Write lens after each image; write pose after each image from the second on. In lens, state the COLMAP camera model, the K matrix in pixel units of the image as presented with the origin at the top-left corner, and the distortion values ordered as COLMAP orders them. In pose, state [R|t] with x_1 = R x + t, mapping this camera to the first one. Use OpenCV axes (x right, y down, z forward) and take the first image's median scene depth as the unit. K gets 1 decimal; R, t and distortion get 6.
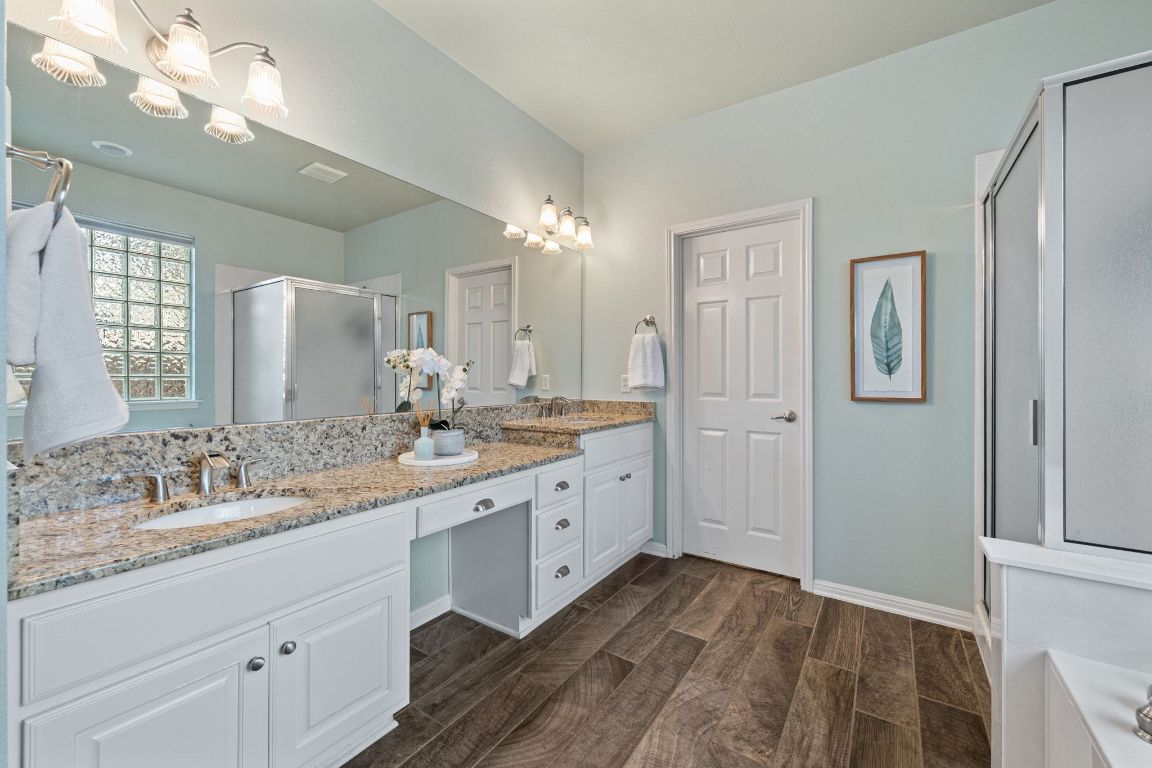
lens RADIAL K [[456.0, 0, 576.9], [0, 456.0, 377.0], [0, 0, 1]] dist [0.000081, -0.000739]
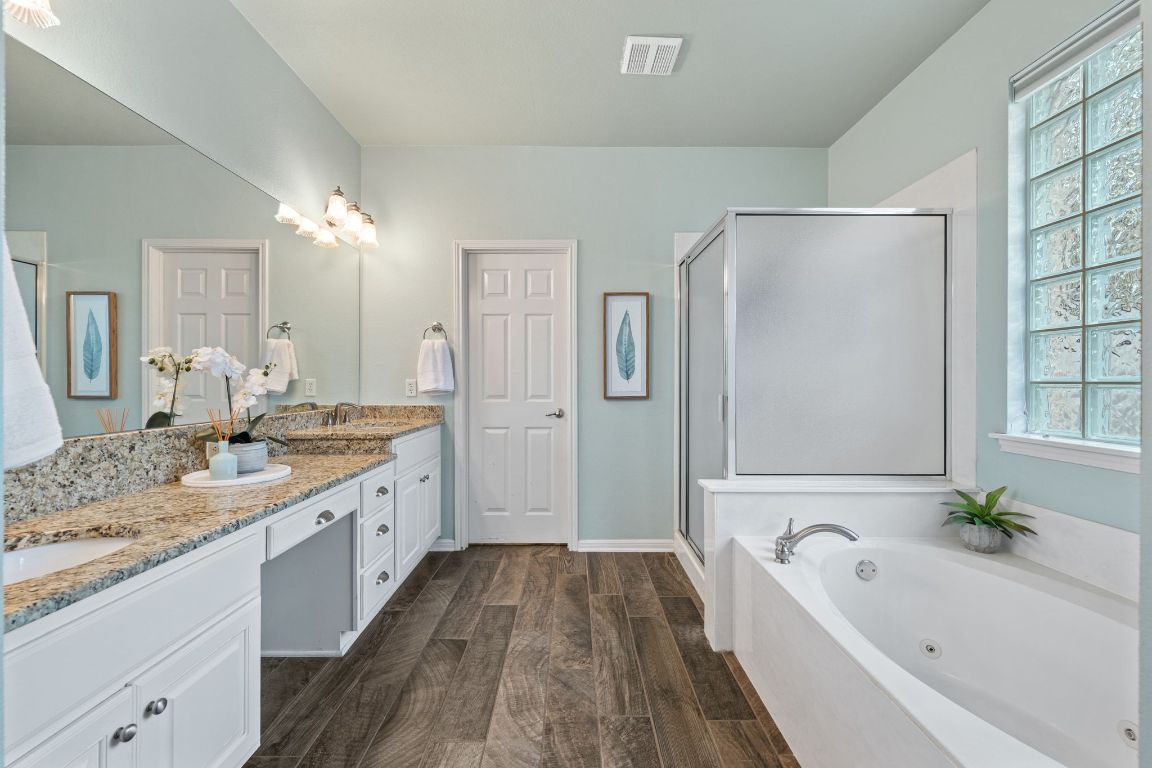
lens RADIAL K [[456.0, 0, 580.6], [0, 456.0, 383.7], [0, 0, 1]] dist [0.000081, -0.000739]
pose [[0.825459, -0.004333, 0.564445, -0.234926], [0.001455, 0.999984, 0.005549, -0.000264], [-0.564460, -0.003759, 0.825452, -0.062184]]
